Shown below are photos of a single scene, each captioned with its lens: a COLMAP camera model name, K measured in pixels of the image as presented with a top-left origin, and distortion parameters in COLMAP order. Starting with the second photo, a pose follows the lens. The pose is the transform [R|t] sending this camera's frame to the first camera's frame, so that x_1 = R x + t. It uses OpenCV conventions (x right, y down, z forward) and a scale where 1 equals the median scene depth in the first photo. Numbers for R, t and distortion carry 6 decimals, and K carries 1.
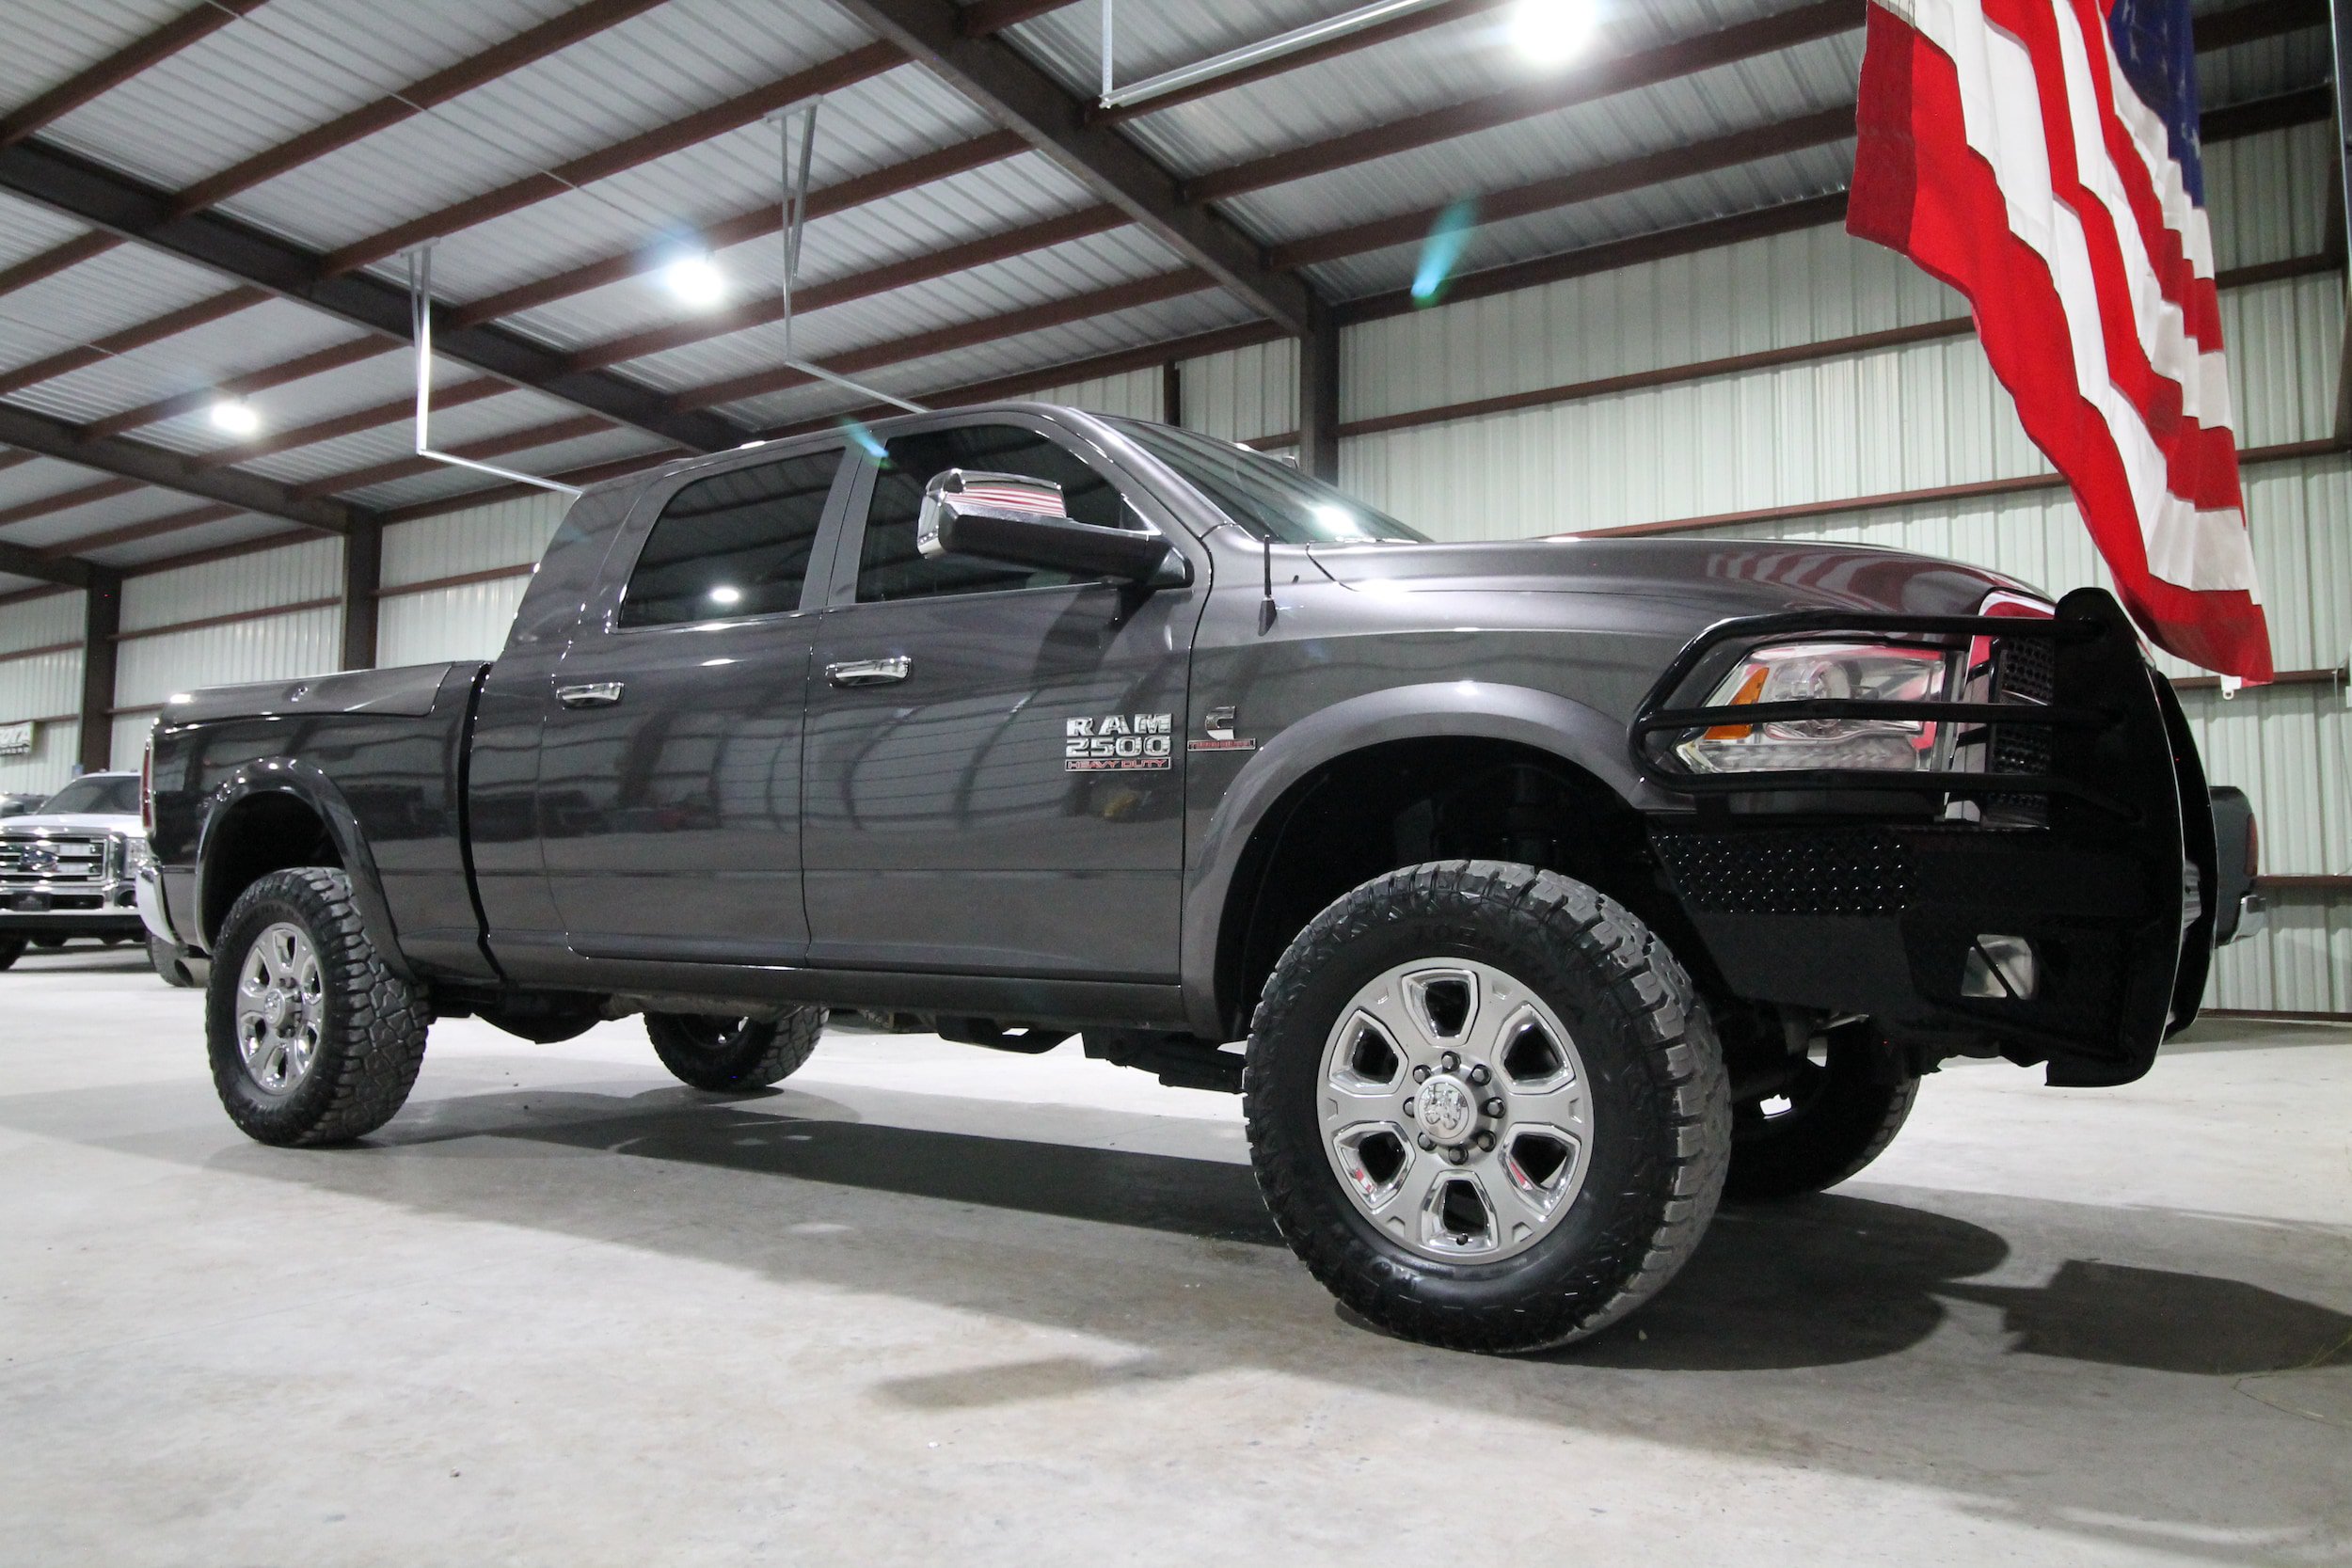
lens RADIAL K [[1629.6, 0, 1187.3], [0, 1629.6, 776.1], [0, 0, 1]] dist [0.001985, -0.003852]
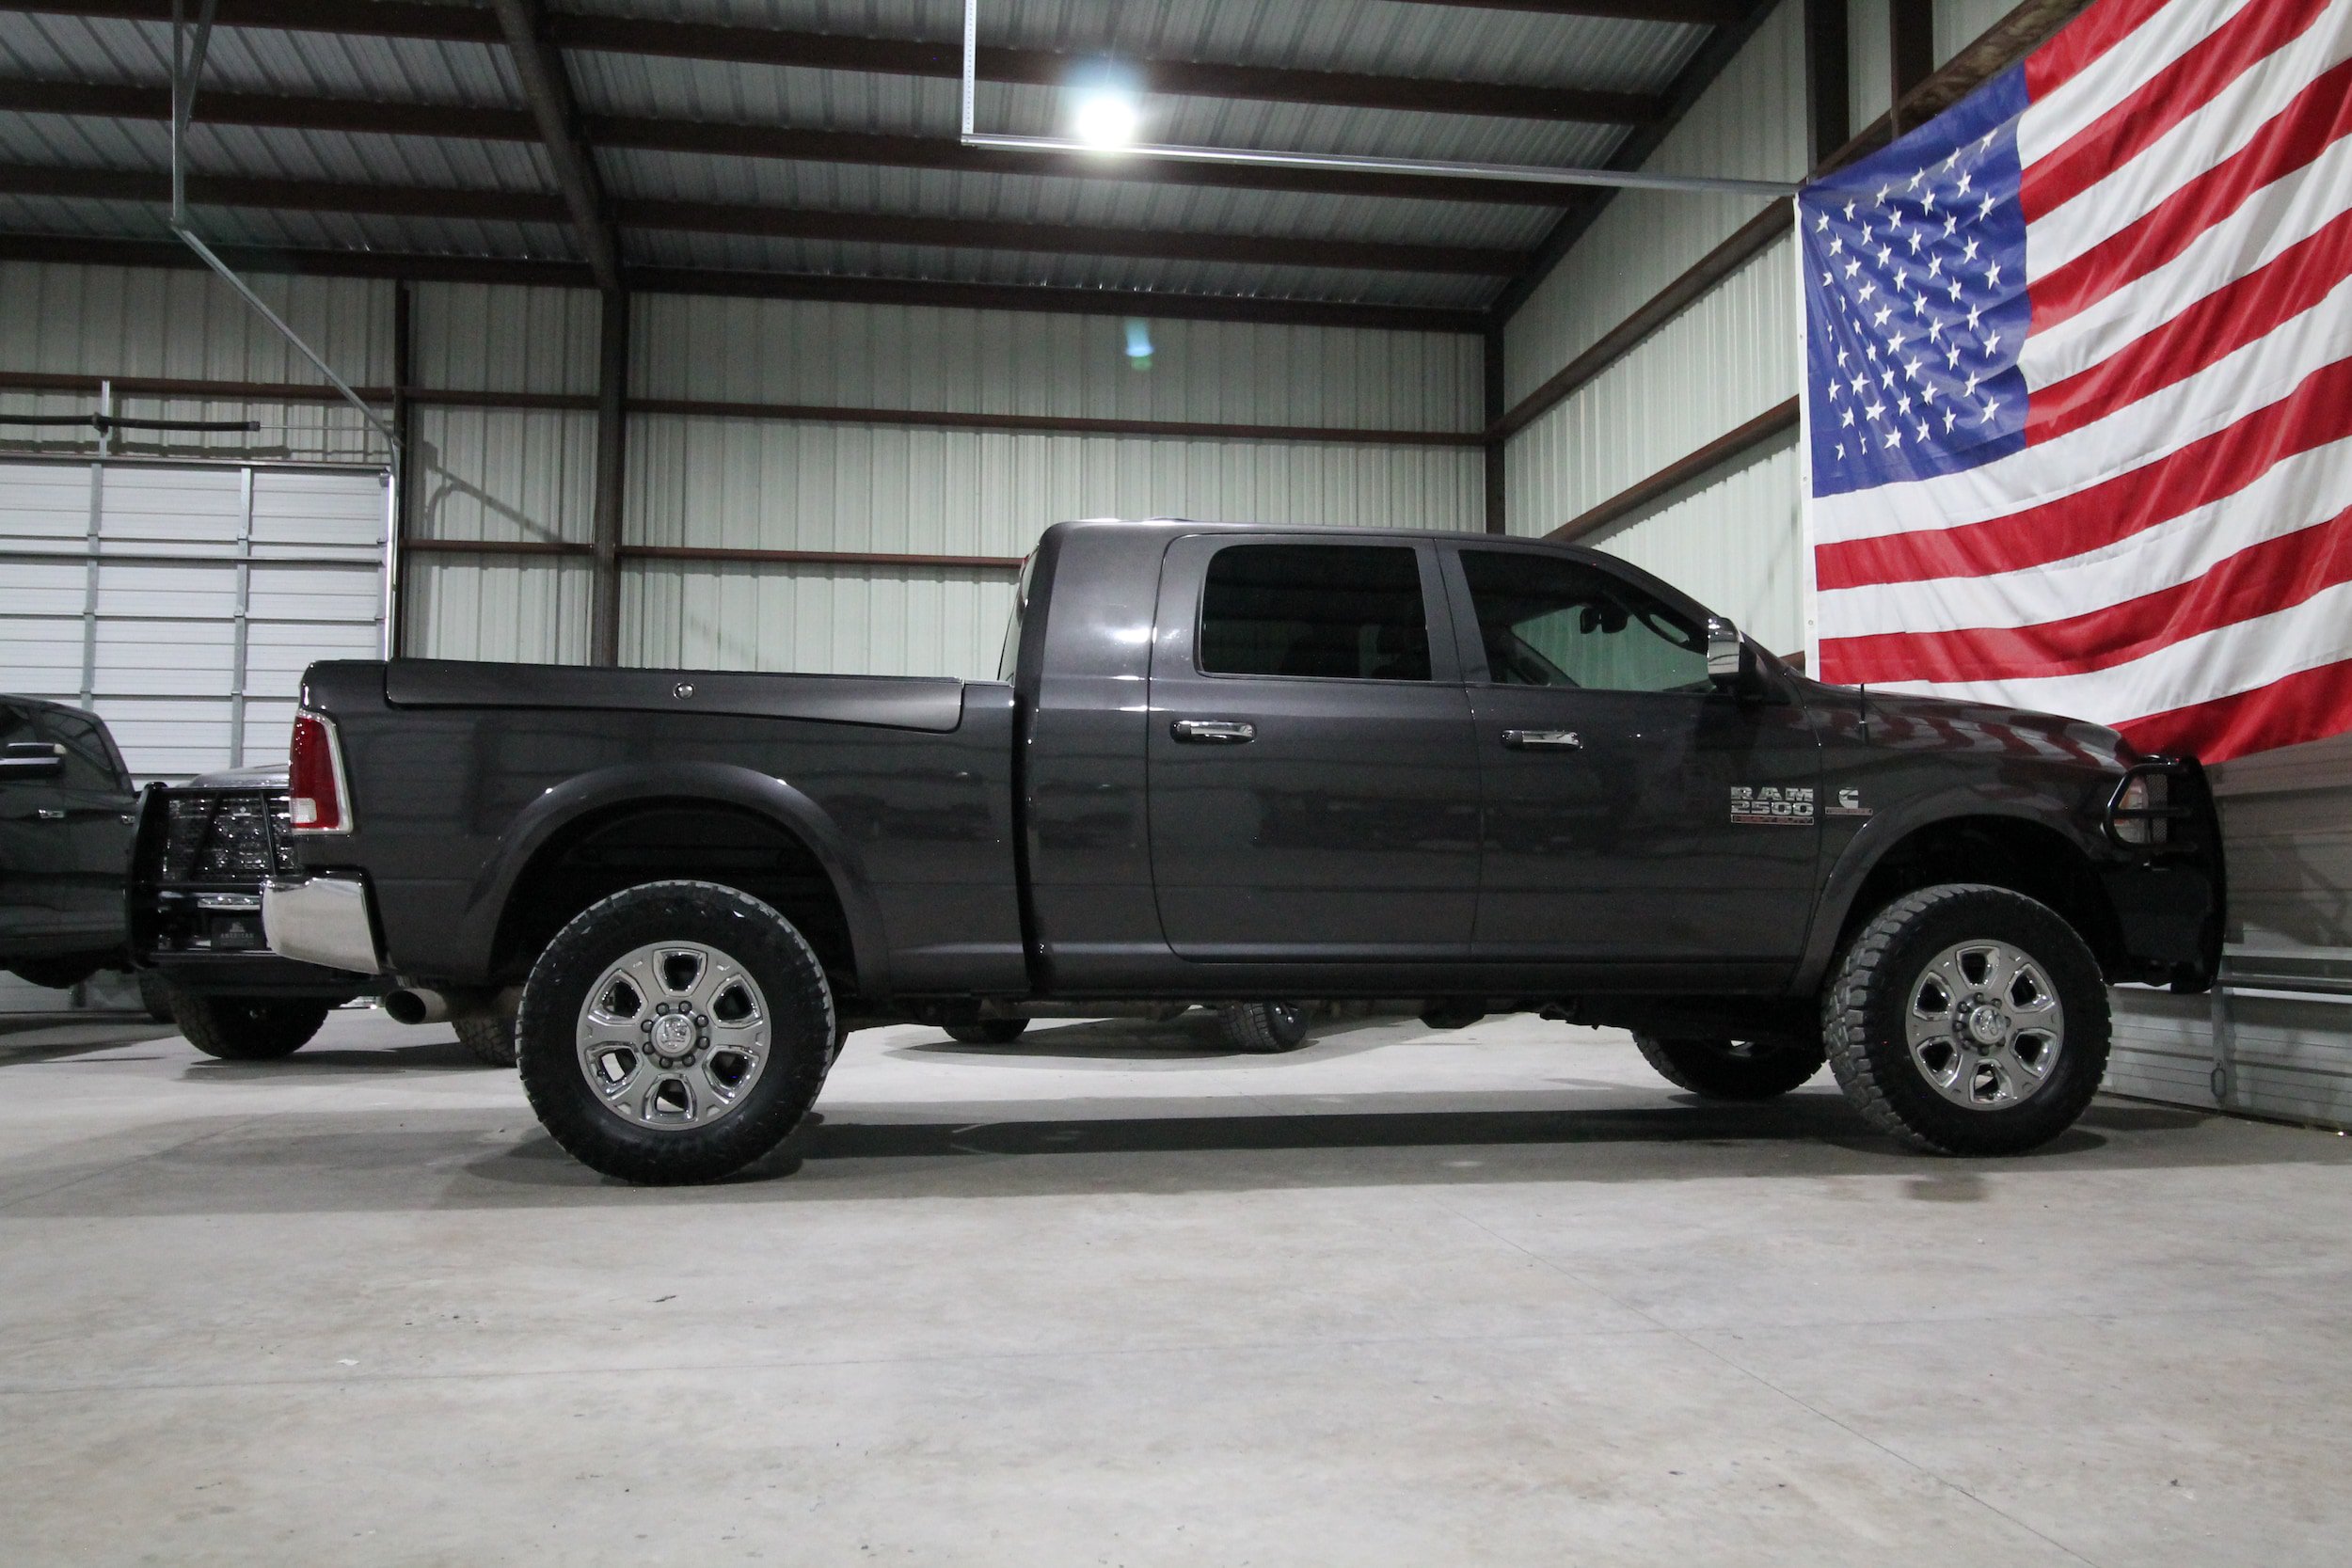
lens RADIAL K [[1816.2, 0, 1177.5], [0, 1816.2, 780.4], [0, 0, 1]] dist [0.004545, -0.000887]
pose [[0.741674, 0.042422, 0.669418, -0.478145], [-0.044509, 0.998911, -0.013989, 0.001465], [-0.669283, -0.019420, 0.742754, 0.032608]]
